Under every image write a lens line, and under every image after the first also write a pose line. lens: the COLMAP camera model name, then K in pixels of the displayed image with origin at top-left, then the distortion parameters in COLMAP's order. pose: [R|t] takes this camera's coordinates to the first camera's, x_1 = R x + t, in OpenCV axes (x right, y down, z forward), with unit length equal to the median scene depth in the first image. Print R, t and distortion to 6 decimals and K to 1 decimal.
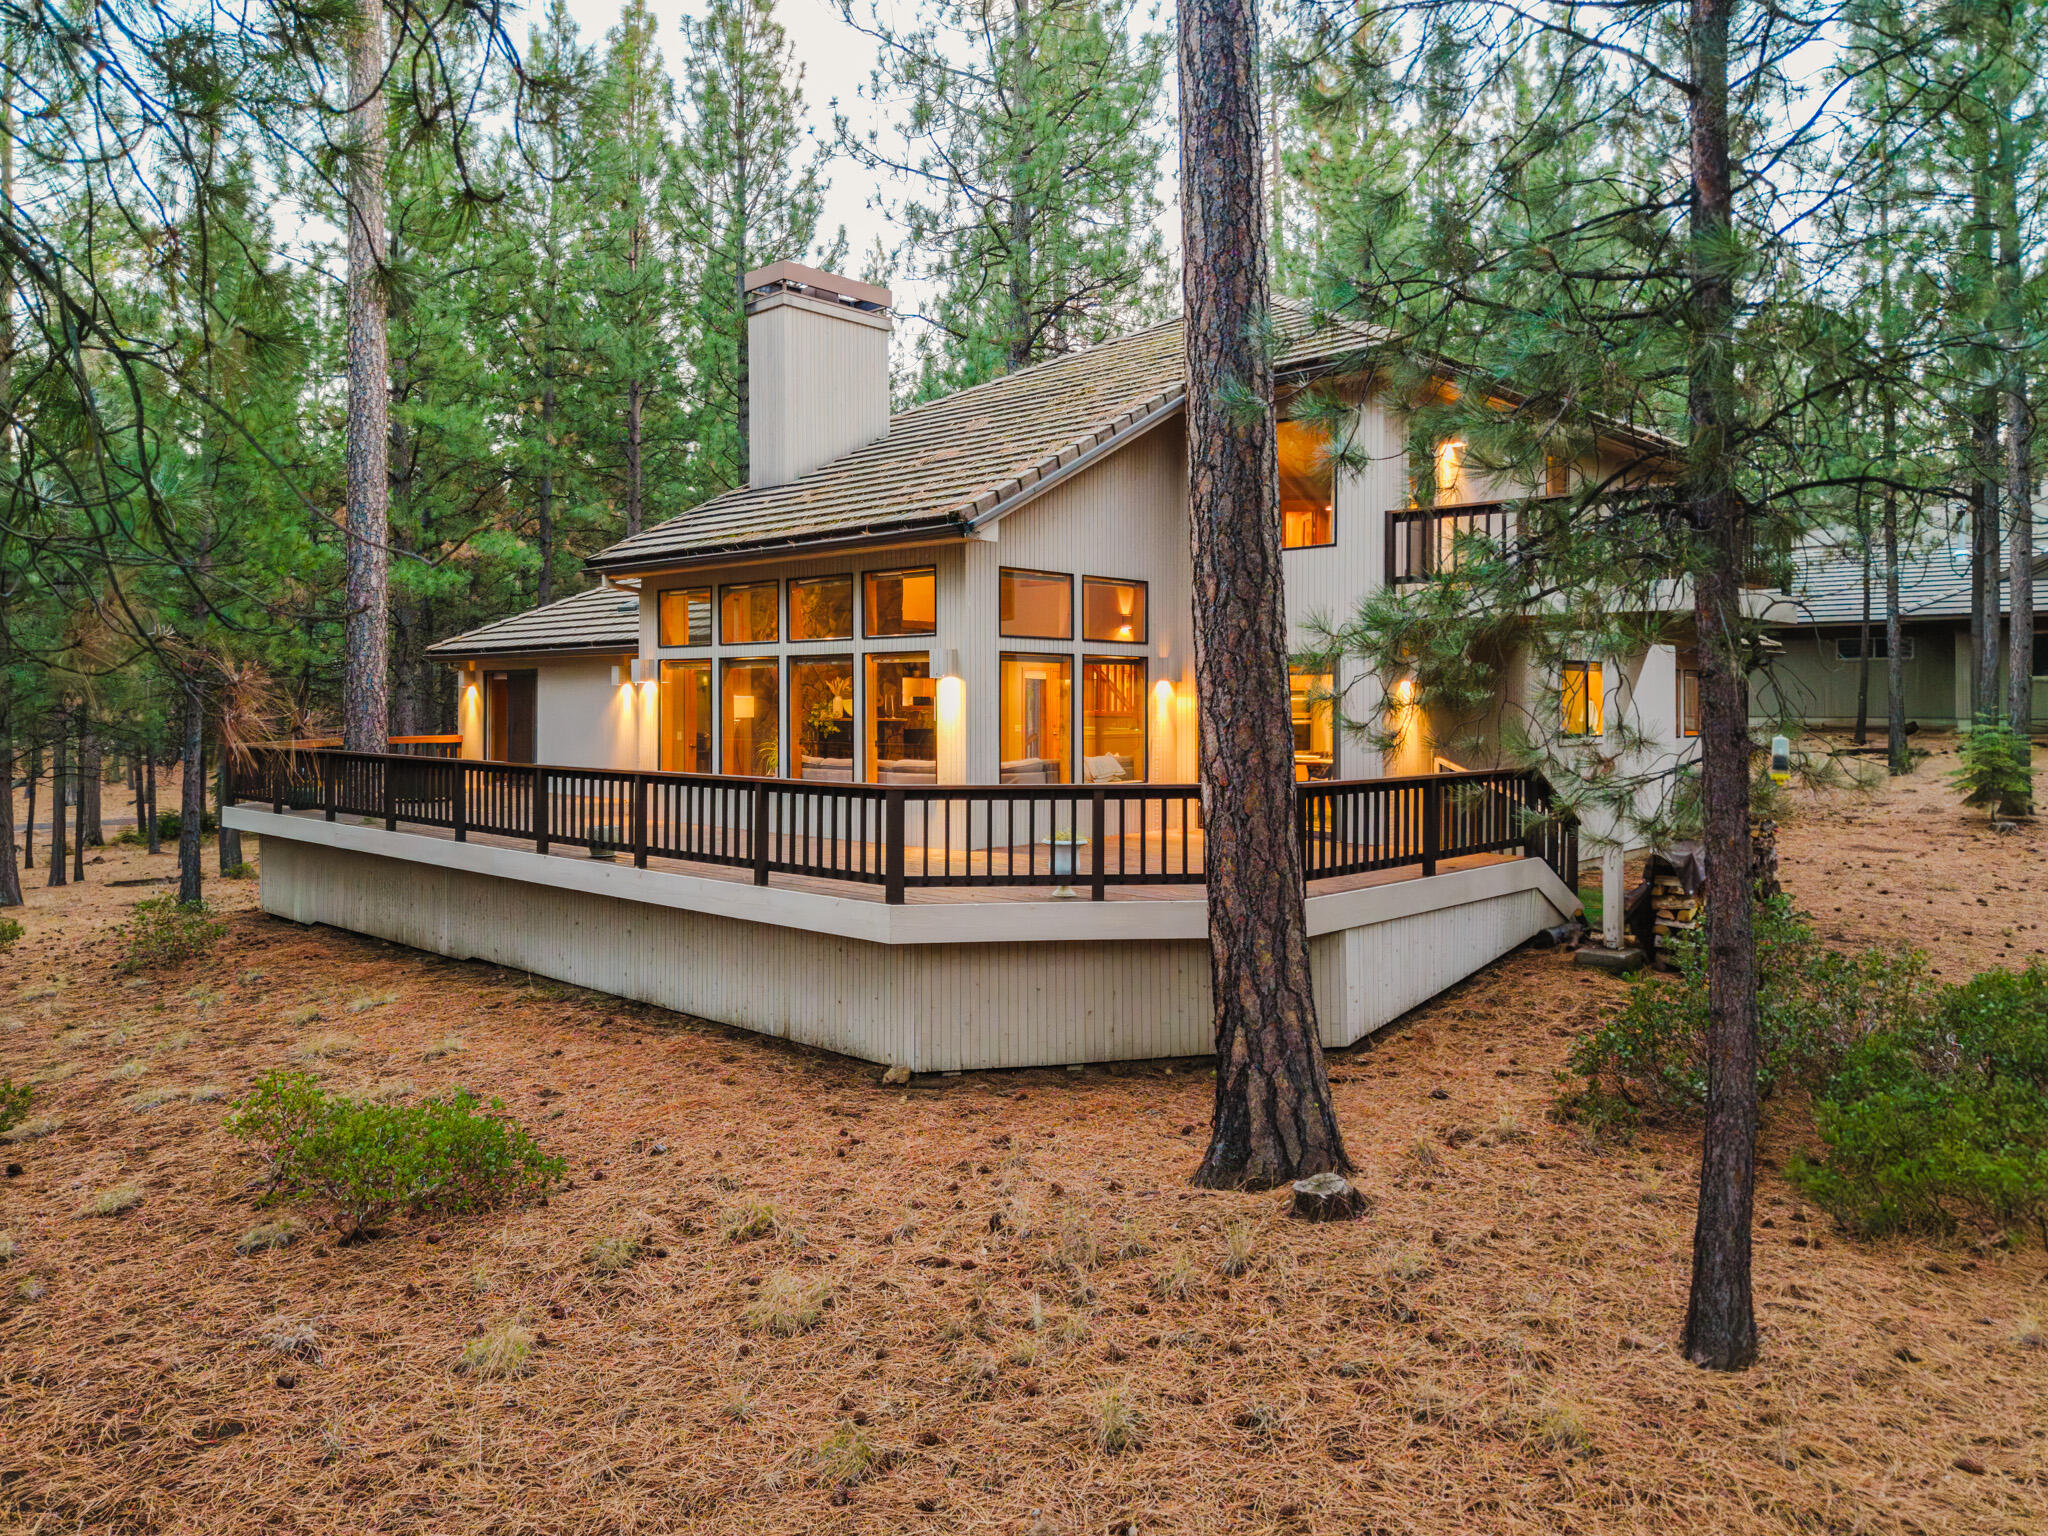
lens RADIAL K [[1410.1, 0, 980.5], [0, 1410.1, 683.9], [0, 0, 1]] dist [0.023341, -0.024714]
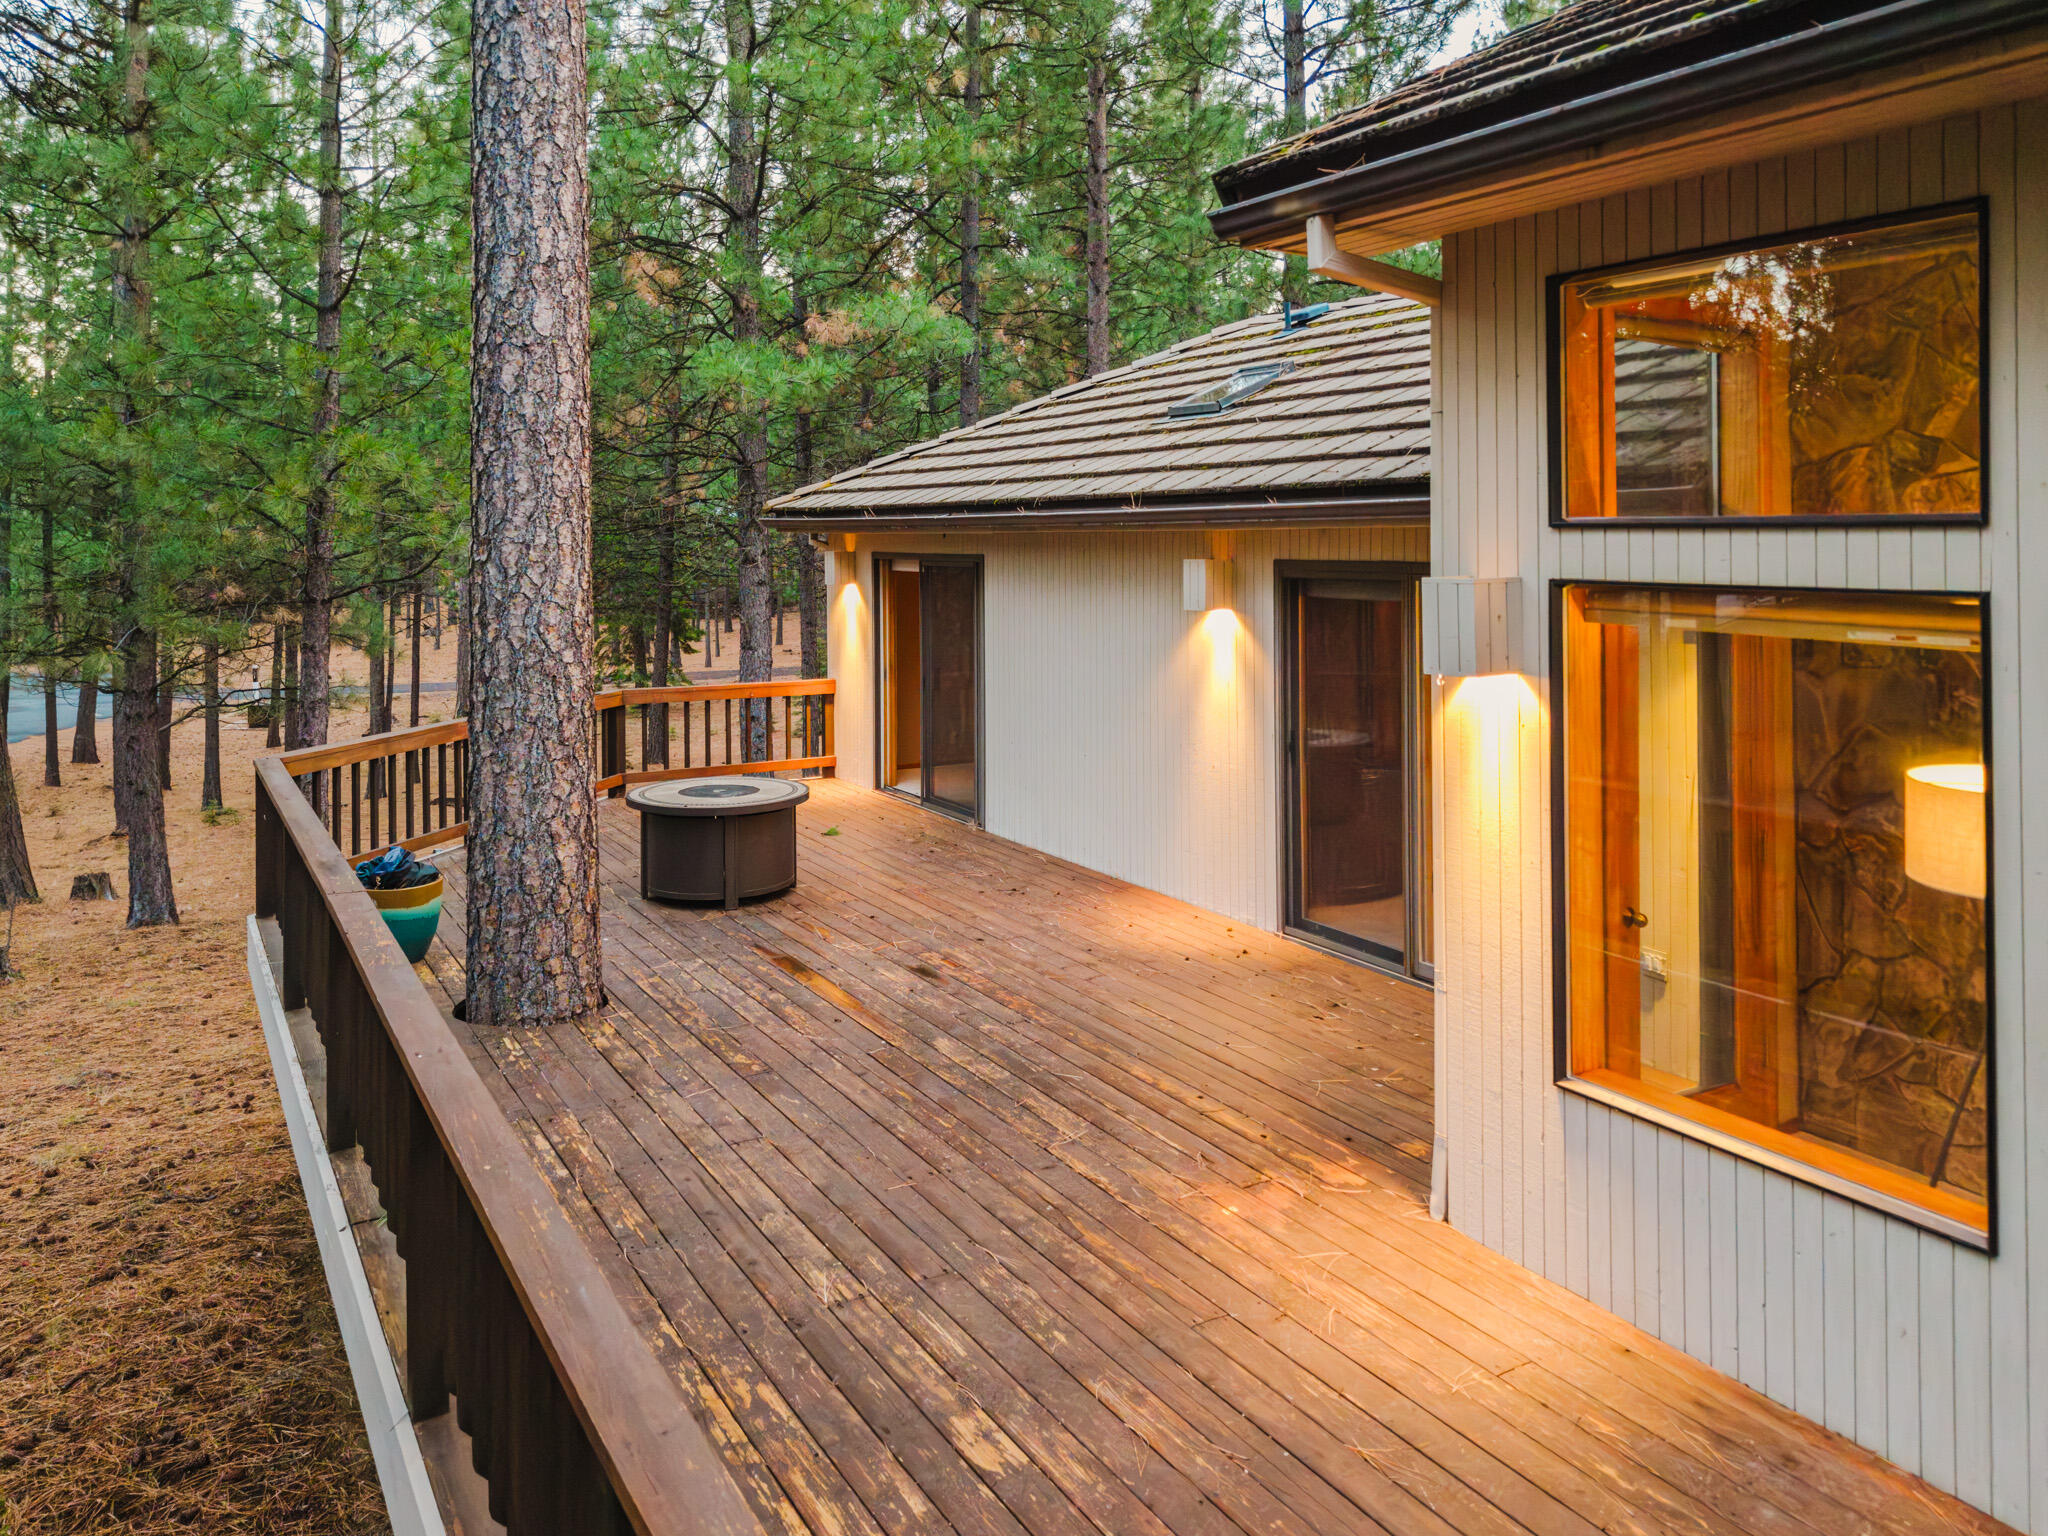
lens RADIAL K [[1410.1, 0, 1036.4], [0, 1410.1, 580.3], [0, 0, 1]] dist [0.023341, -0.024714]
pose [[0.972301, 0.010370, -0.233501, -0.315778], [-0.001096, 0.999207, 0.039811, -0.032575], [0.233728, -0.038452, 0.971541, 0.932489]]
